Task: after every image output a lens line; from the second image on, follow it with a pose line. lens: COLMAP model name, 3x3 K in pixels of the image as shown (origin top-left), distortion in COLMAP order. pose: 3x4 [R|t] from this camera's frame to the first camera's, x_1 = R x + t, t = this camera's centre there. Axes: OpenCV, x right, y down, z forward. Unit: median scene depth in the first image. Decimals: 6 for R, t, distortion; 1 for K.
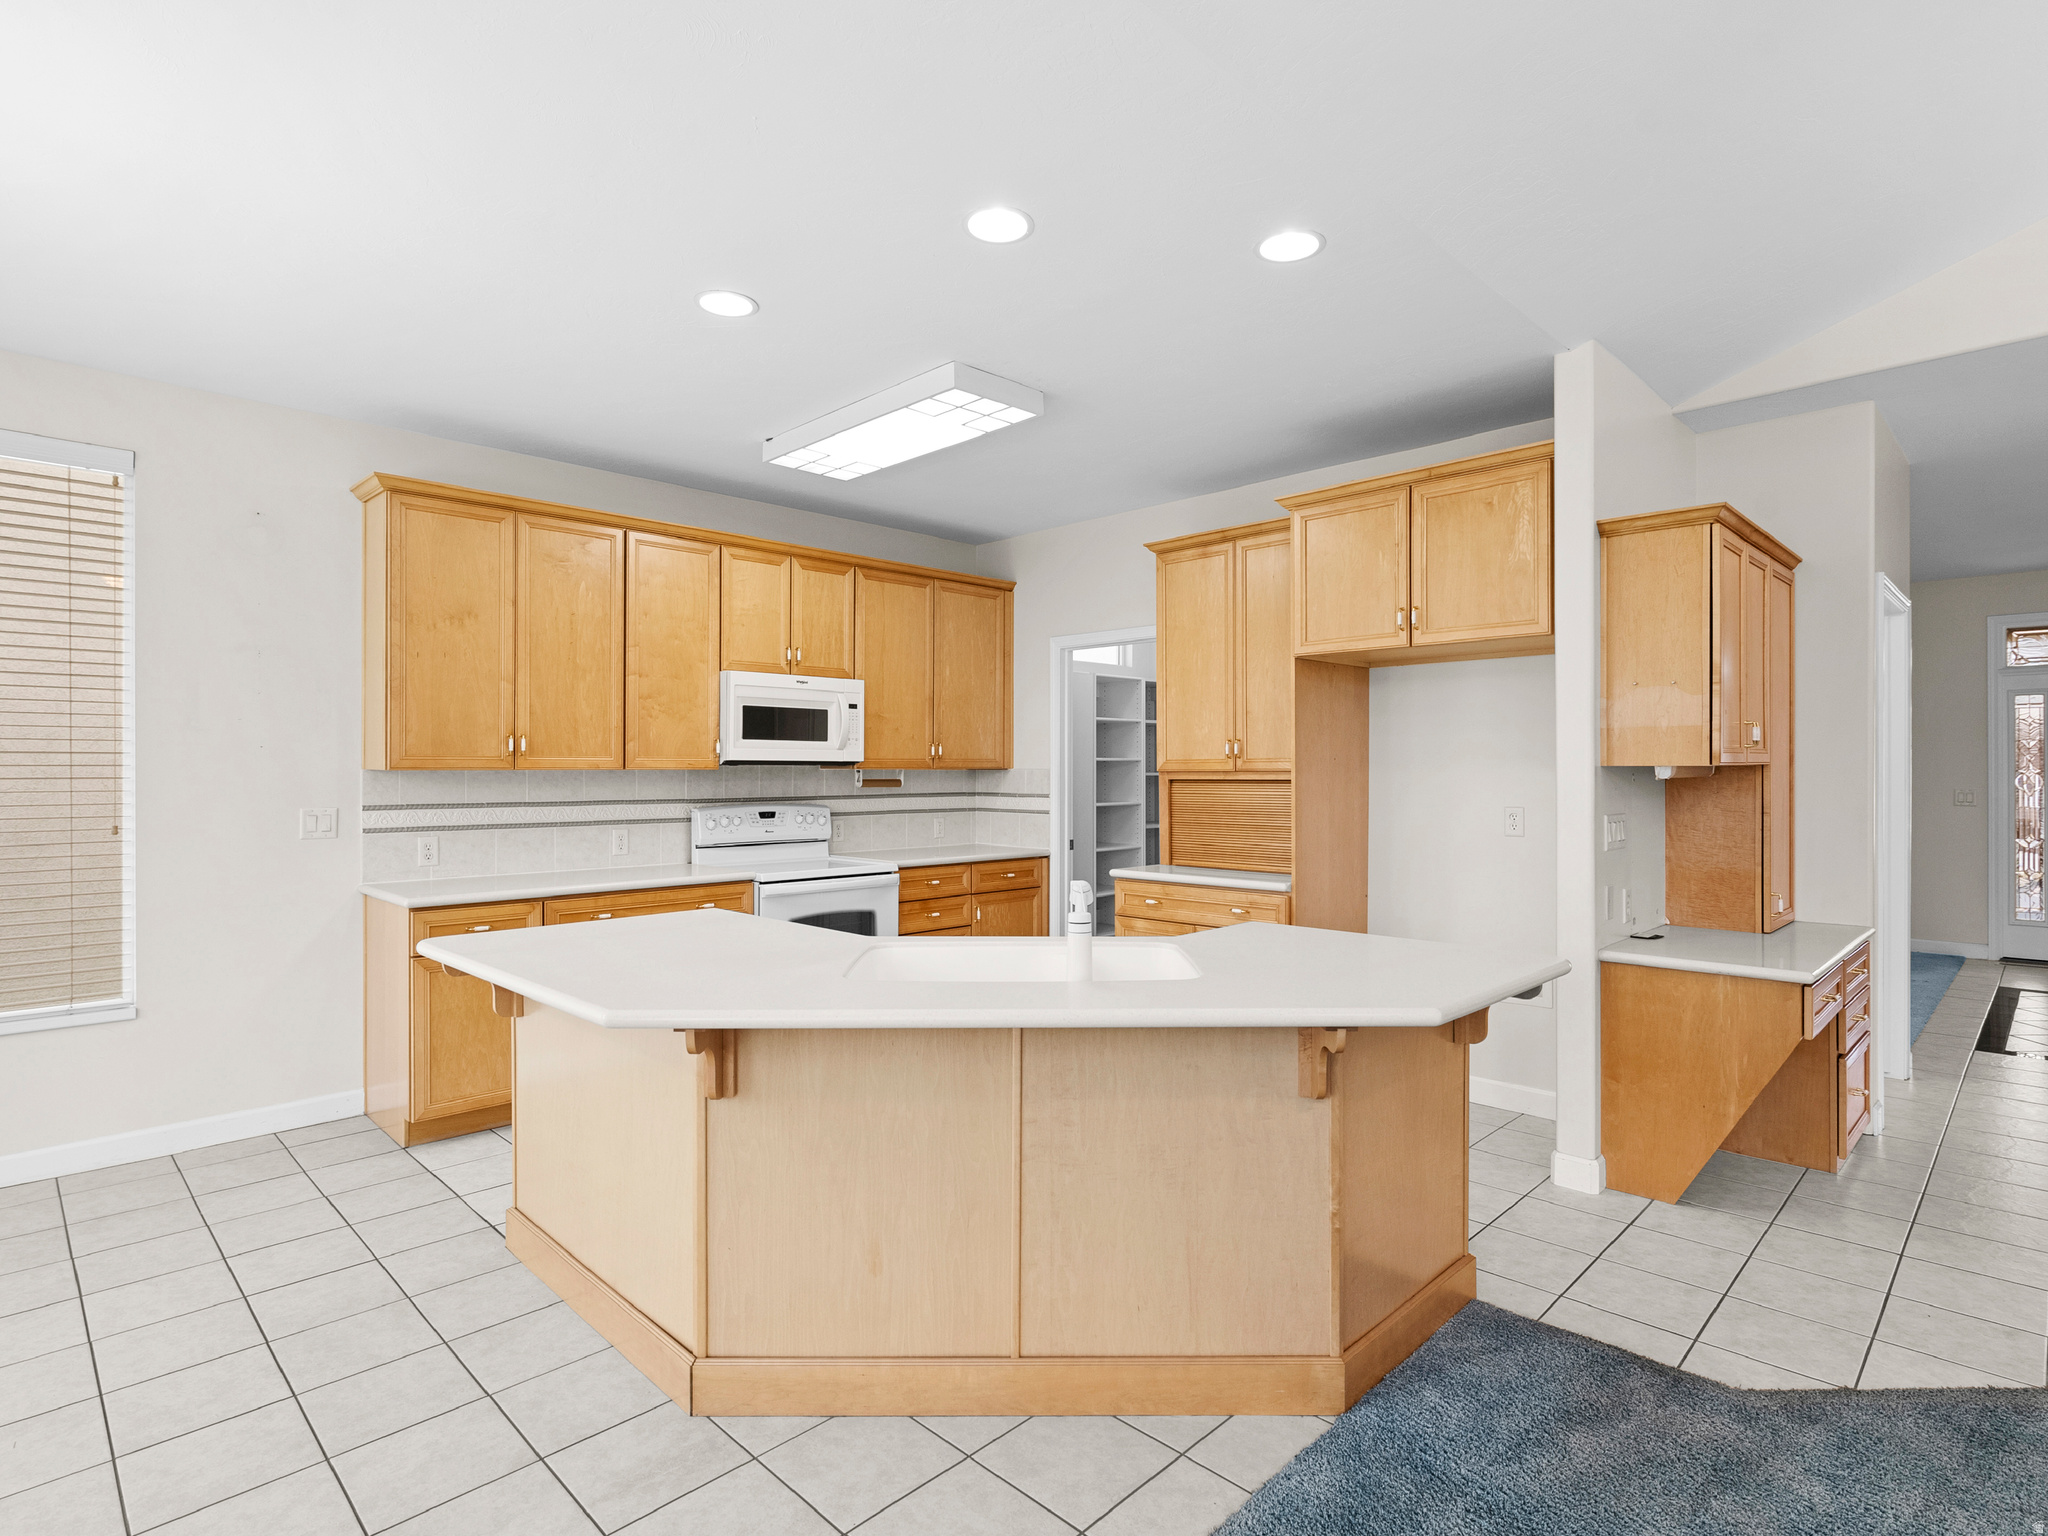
lens RADIAL K [[1063.2, 0, 1050.6], [0, 1063.2, 774.5], [0, 0, 1]] dist [-0.009122, 0.004926]
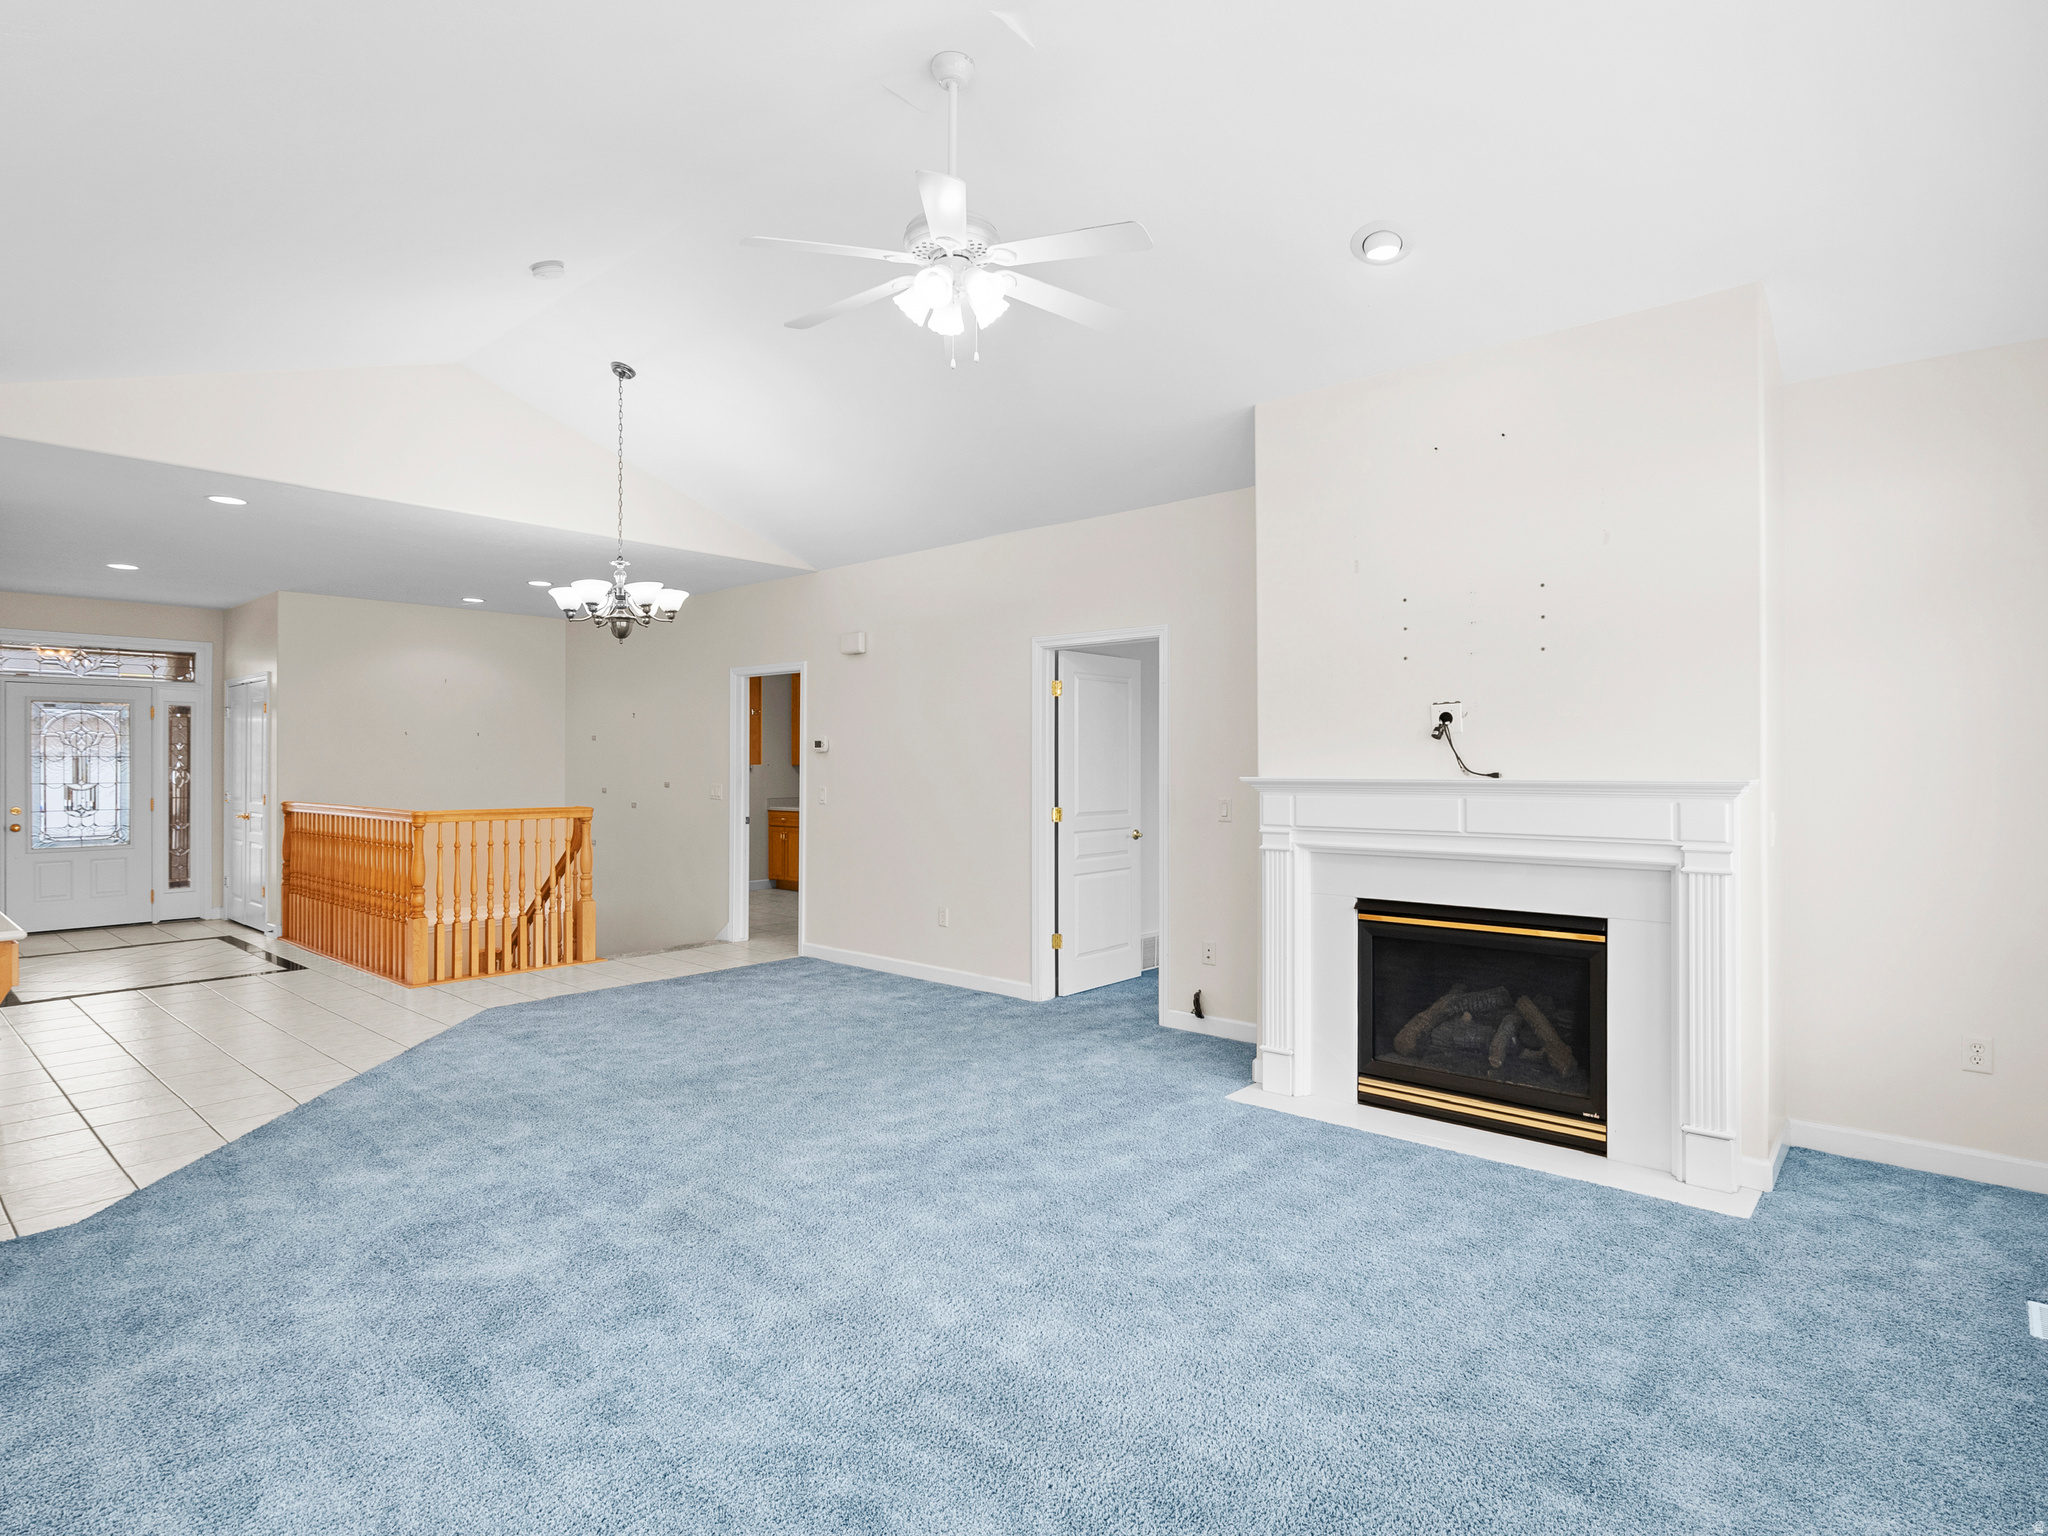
lens RADIAL K [[1063.2, 0, 1028.5], [0, 1063.2, 763.8], [0, 0, 1]] dist [-0.009122, 0.004926]
pose [[-0.059520, 0.002313, 0.998224, -0.477189], [0.004694, 0.999987, -0.002037, 0.000258], [-0.998216, 0.004564, -0.059530, -0.087100]]
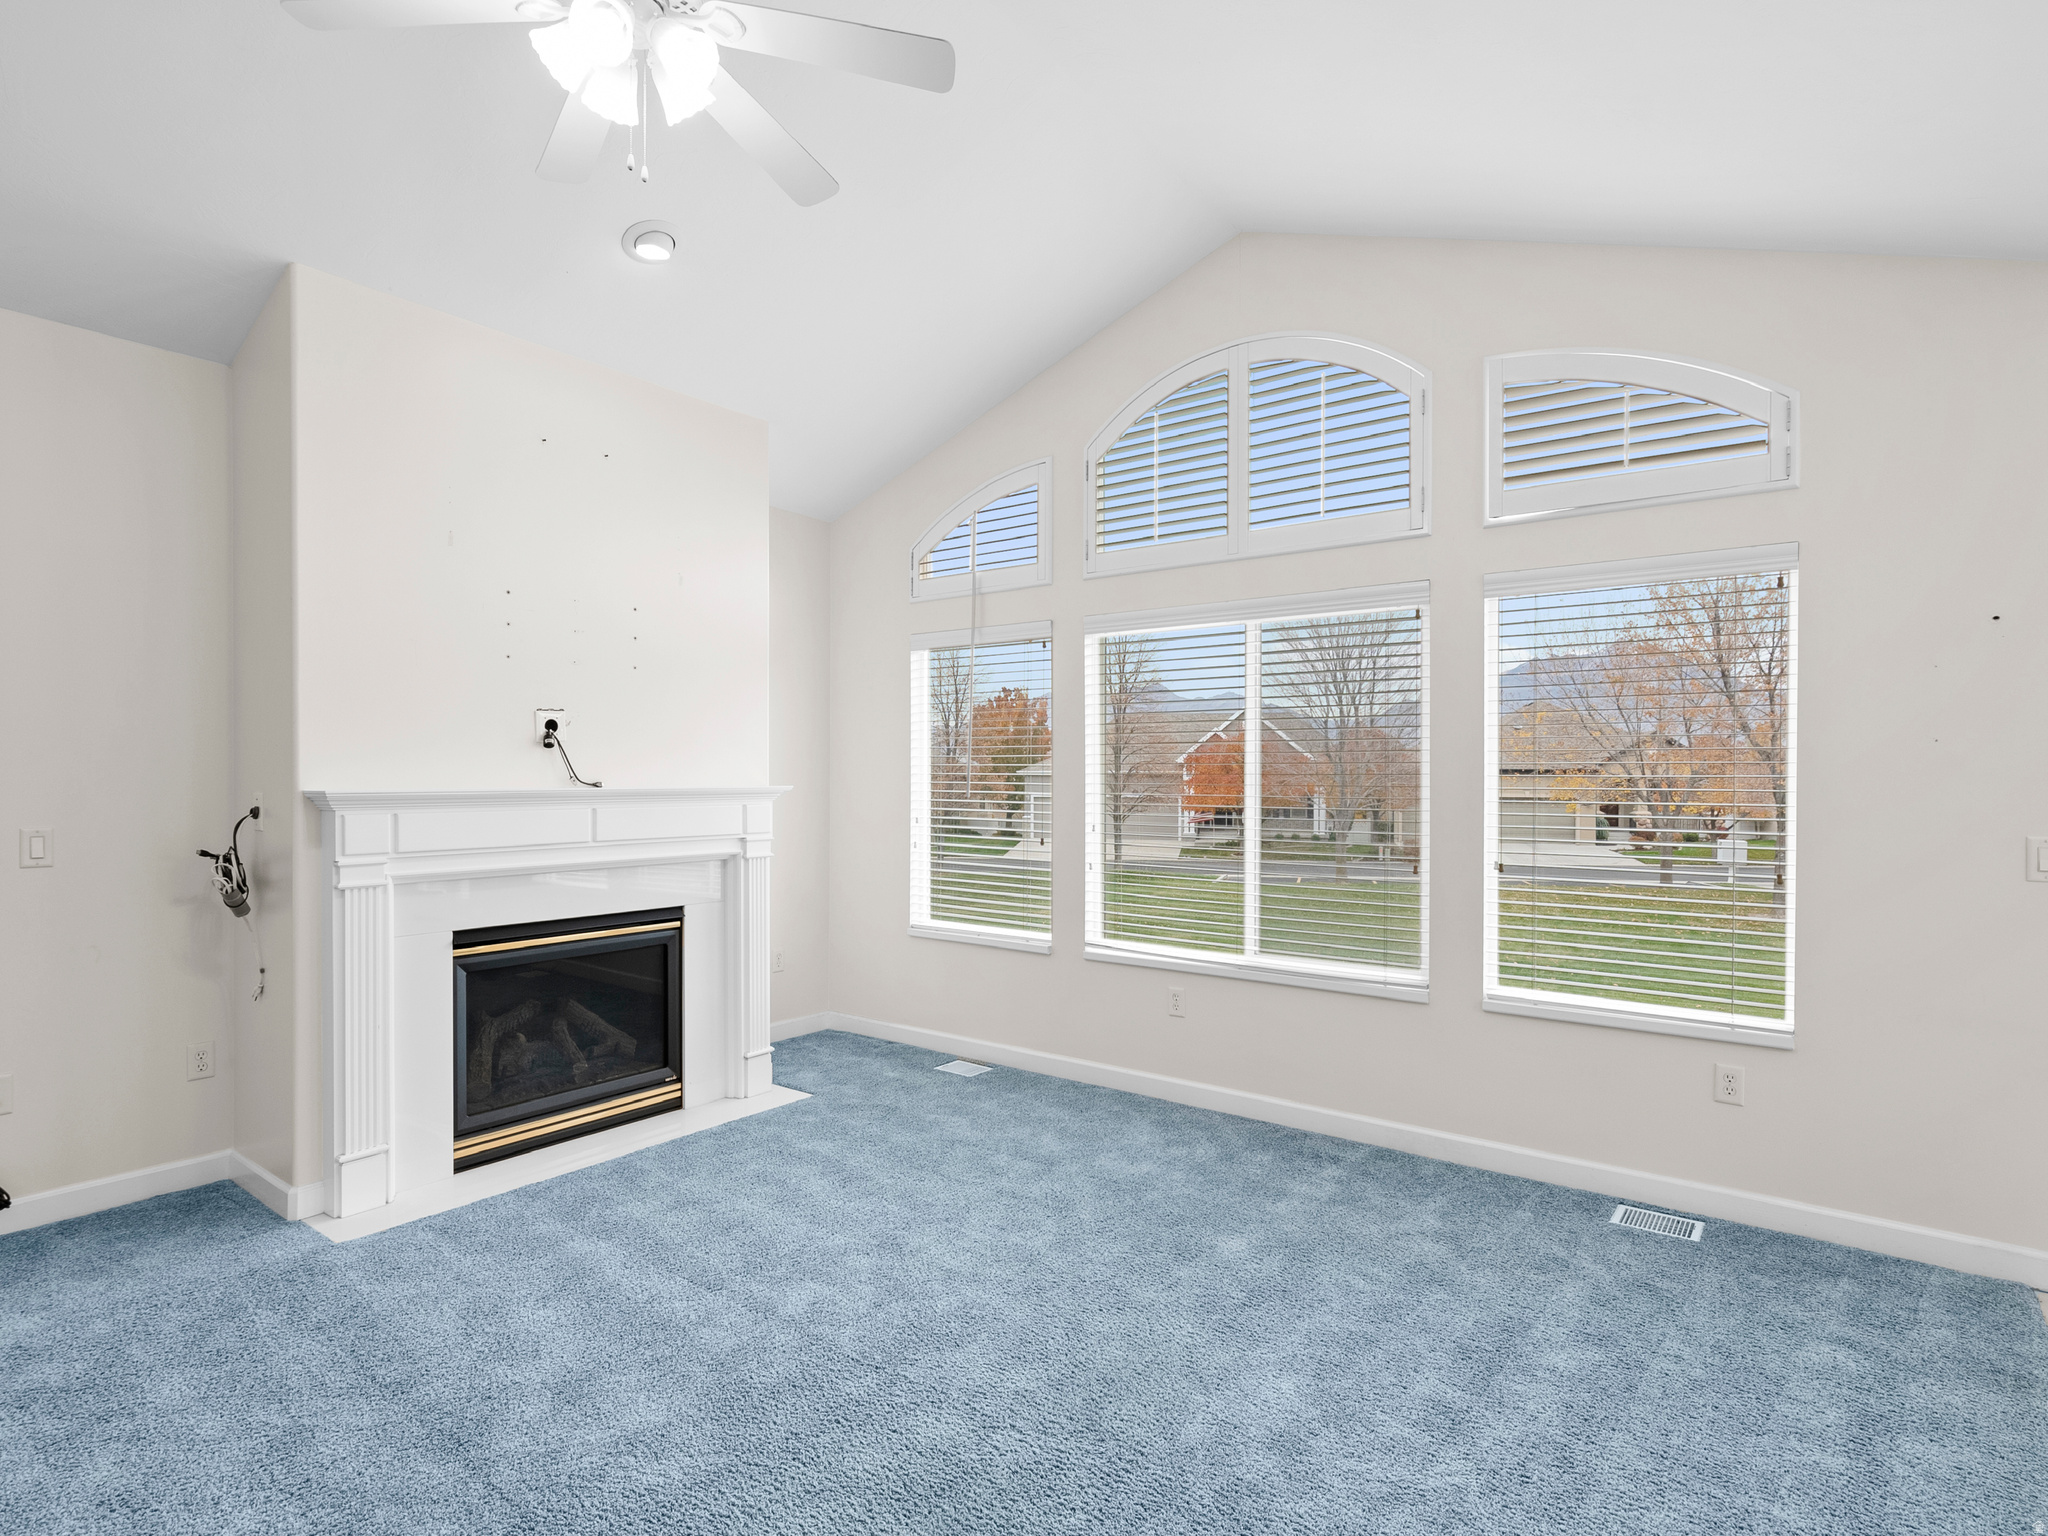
lens RADIAL K [[1063.2, 0, 1010.1], [0, 1063.2, 779.2], [0, 0, 1]] dist [-0.009122, 0.004926]
pose [[-0.992523, -0.000957, -0.122055, 0.257867], [-0.001505, 0.999989, 0.004395, 0.000724], [0.122049, 0.004545, -0.992514, 0.508378]]
